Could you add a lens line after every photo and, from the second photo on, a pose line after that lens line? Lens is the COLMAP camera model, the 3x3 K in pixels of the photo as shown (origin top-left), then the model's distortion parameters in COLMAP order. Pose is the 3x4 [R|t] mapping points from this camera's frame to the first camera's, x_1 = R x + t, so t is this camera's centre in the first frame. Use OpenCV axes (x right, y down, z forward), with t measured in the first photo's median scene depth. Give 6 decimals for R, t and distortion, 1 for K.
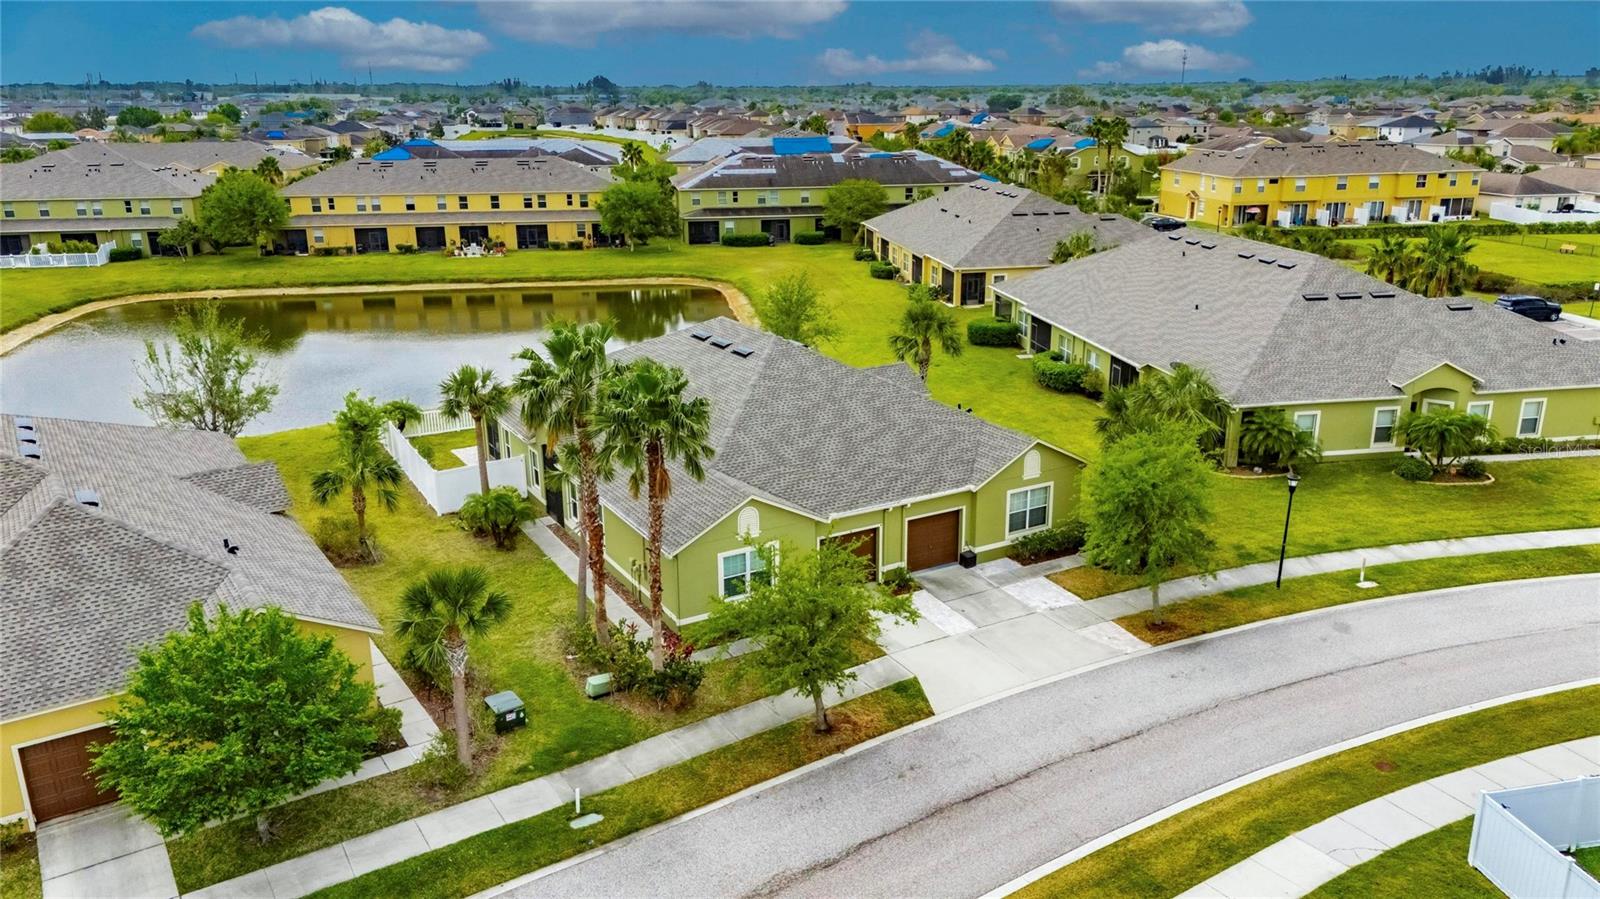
lens RADIAL K [[1176.4, 0, 807.7], [0, 1176.4, 447.3], [0, 0, 1]] dist [0.069750, -0.064725]
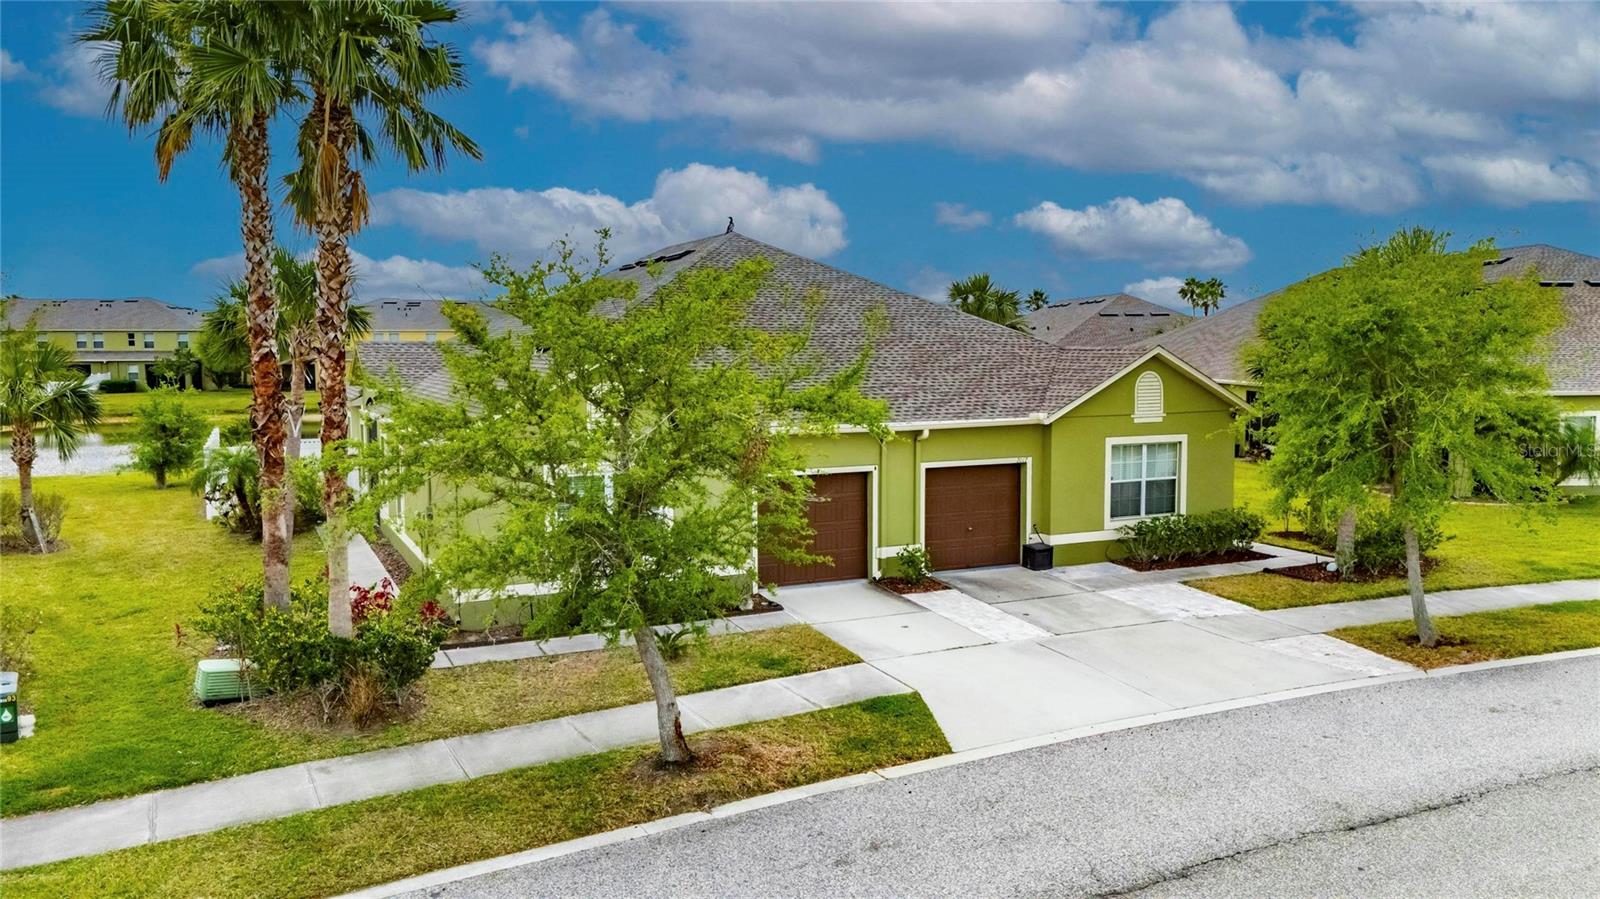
lens RADIAL K [[1176.4, 0, 812.9], [0, 1176.4, 443.4], [0, 0, 1]] dist [0.069750, -0.064725]
pose [[0.997503, 0.011220, -0.069723, 0.059164], [-0.025494, 0.977931, -0.207366, 0.141602], [0.065858, 0.208625, 0.975776, 0.377869]]
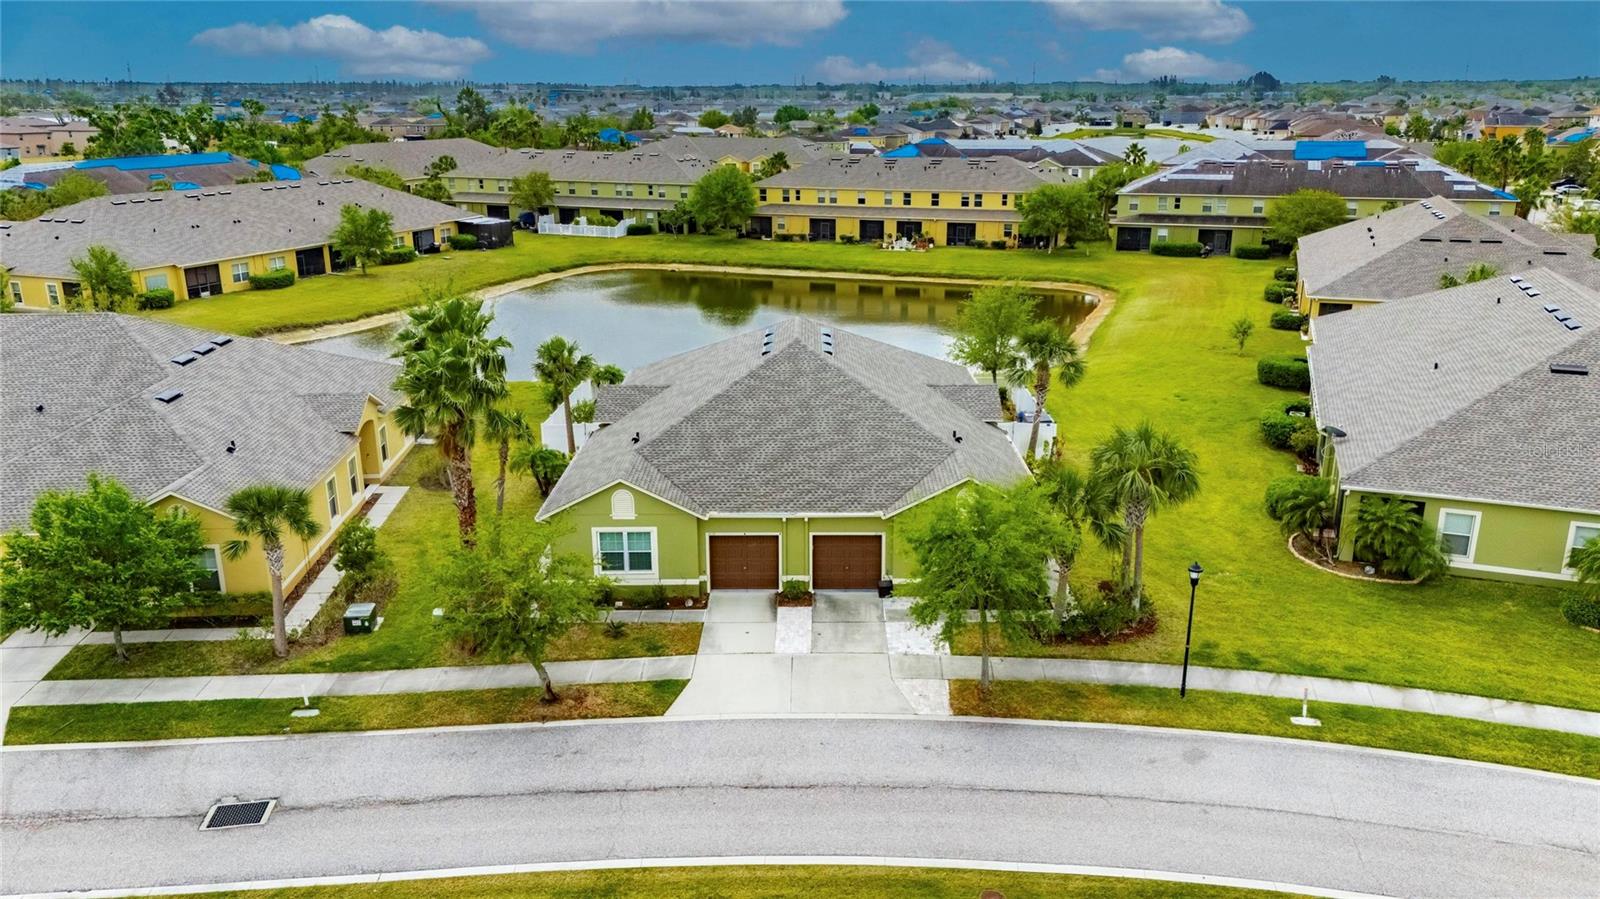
lens RADIAL K [[1176.4, 0, 804.8], [0, 1176.4, 455.2], [0, 0, 1]] dist [0.069750, -0.064725]
pose [[0.862070, 0.152698, -0.483238, 0.458868], [-0.148978, 0.987754, 0.046350, -0.041040], [0.484398, 0.032035, 0.874261, 0.112980]]
